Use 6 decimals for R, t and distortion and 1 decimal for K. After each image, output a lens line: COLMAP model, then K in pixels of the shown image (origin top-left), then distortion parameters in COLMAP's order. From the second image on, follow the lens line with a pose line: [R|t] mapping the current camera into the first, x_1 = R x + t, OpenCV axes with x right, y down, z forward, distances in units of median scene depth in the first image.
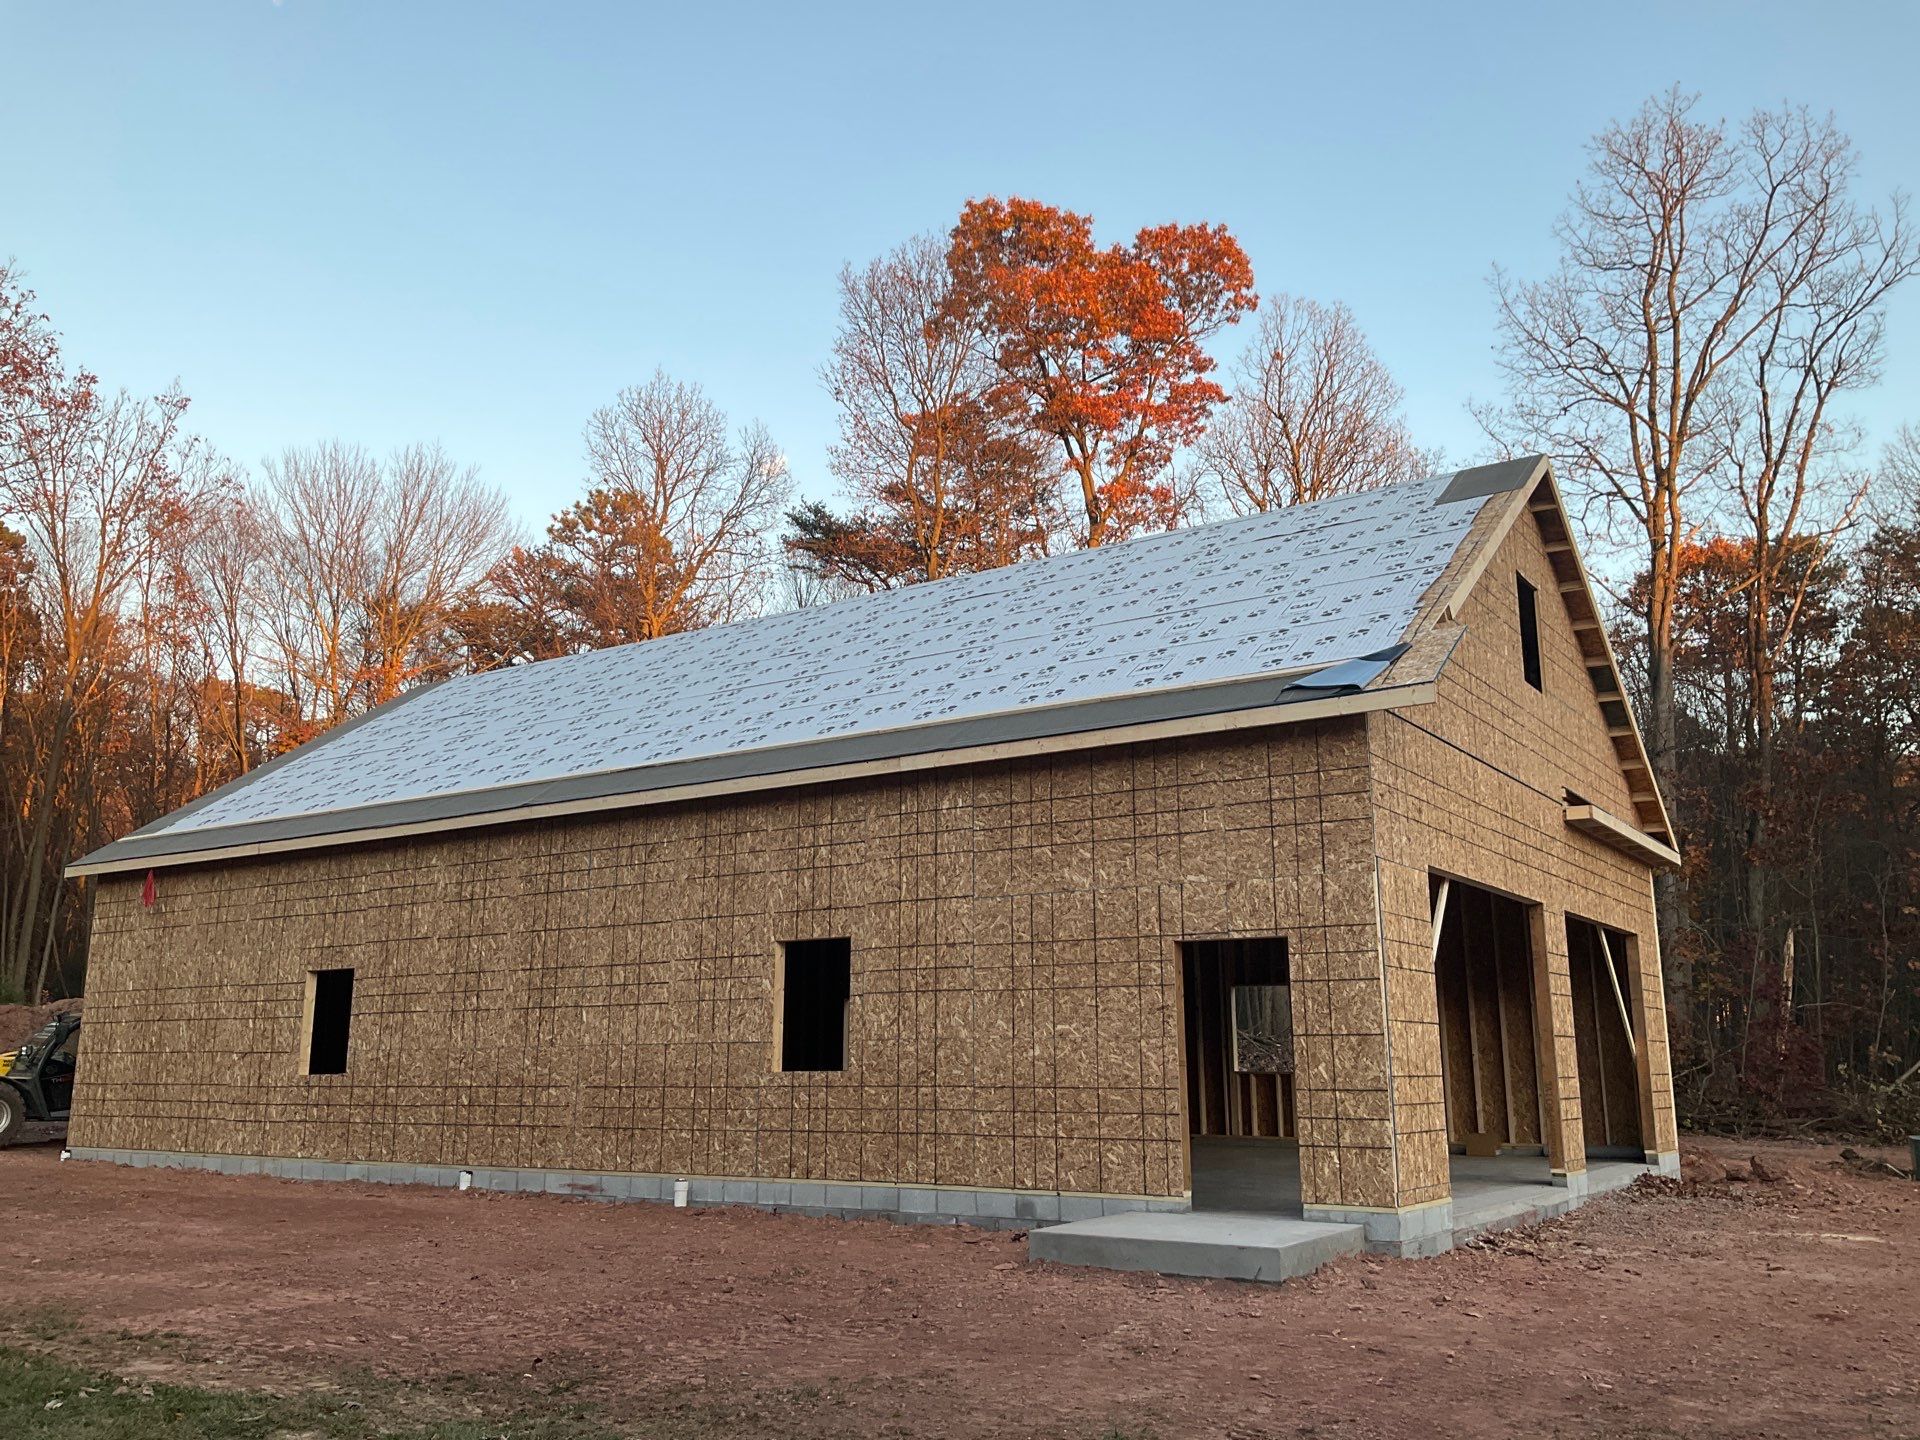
lens RADIAL K [[1628.5, 0, 964.0], [0, 1628.5, 707.1], [0, 0, 1]] dist [0.048995, -0.110345]
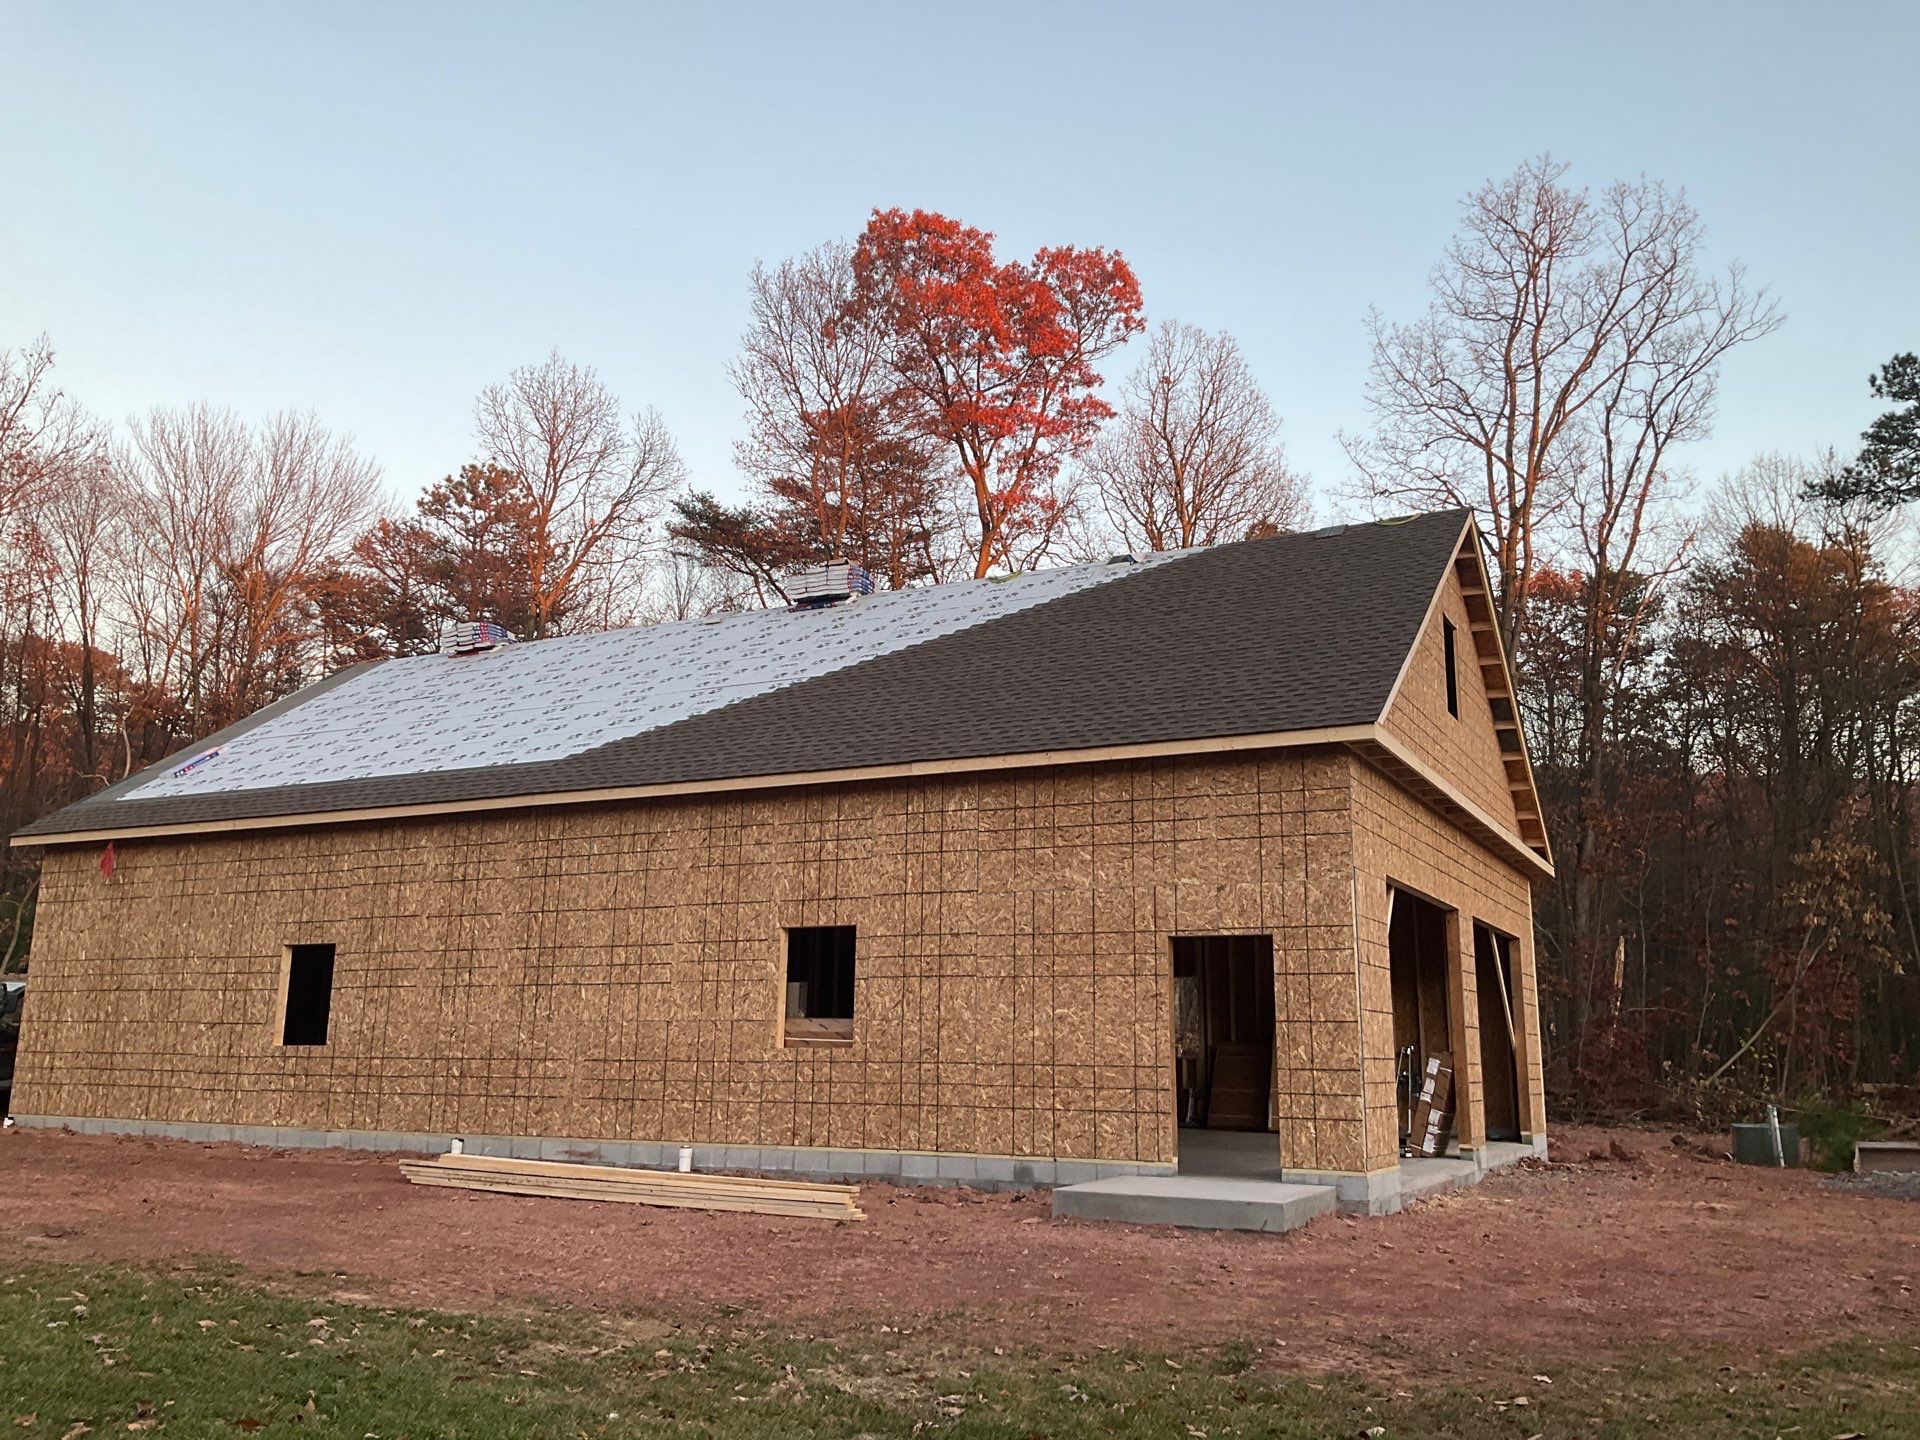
lens RADIAL K [[1628.5, 0, 973.8], [0, 1628.5, 704.3], [0, 0, 1]] dist [0.048995, -0.110345]
pose [[0.993095, 0.038557, 0.110793, -0.082828], [-0.039109, 0.999231, 0.002817, -0.008759], [-0.110599, -0.007131, 0.993840, -0.062591]]
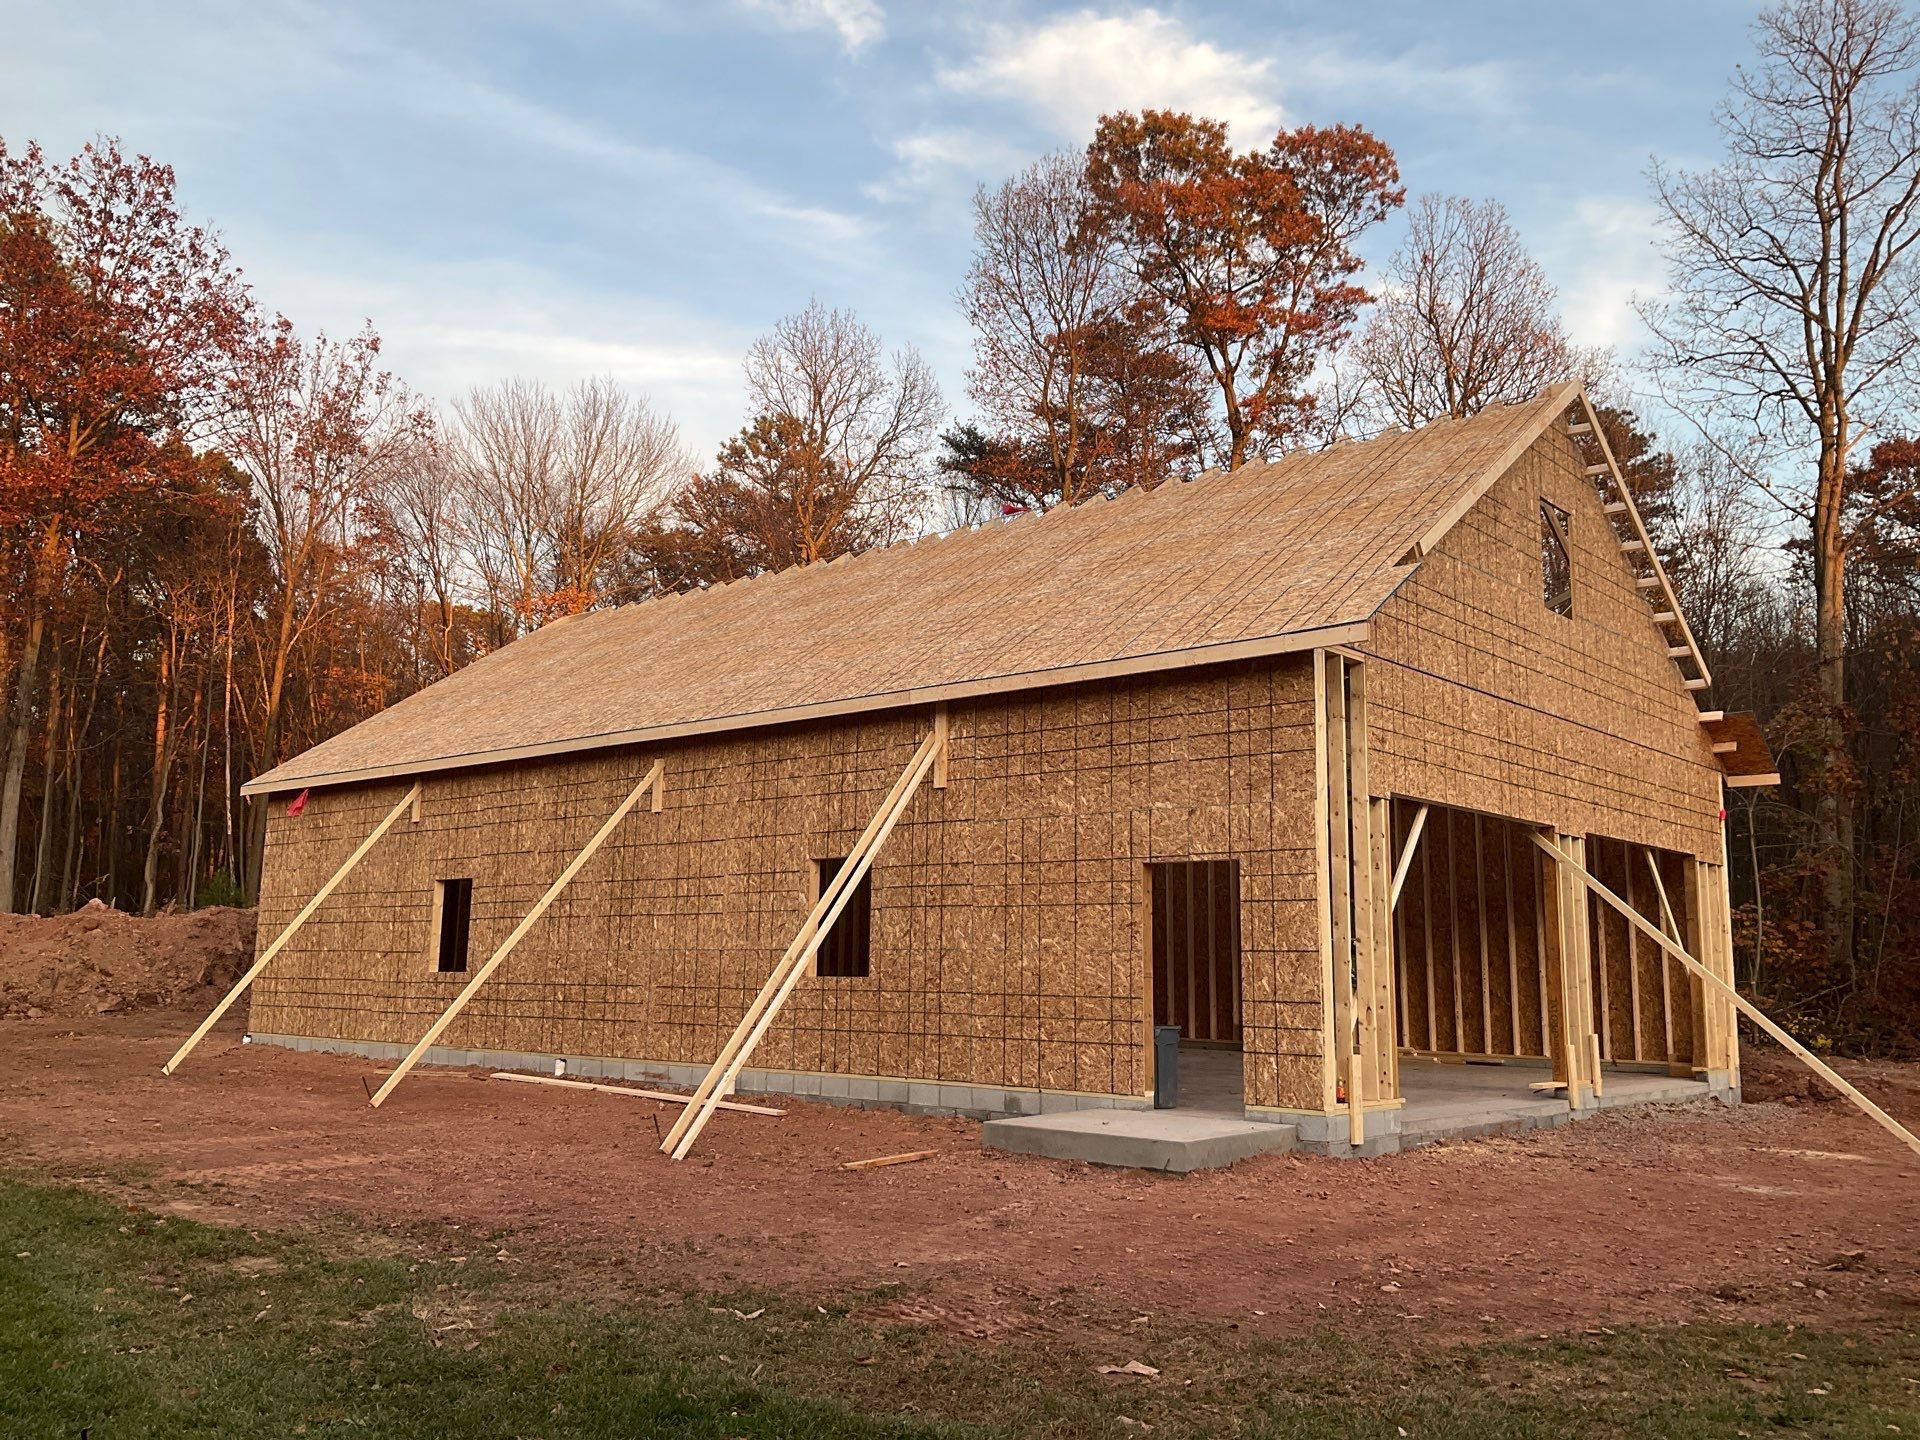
lens RADIAL K [[1628.5, 0, 946.4], [0, 1628.5, 724.2], [0, 0, 1]] dist [0.048995, -0.110345]
pose [[0.990356, -0.004981, -0.138453, 0.092135], [0.014041, 0.997816, 0.064542, -0.011594], [0.137829, -0.065864, 0.988264, -0.045064]]
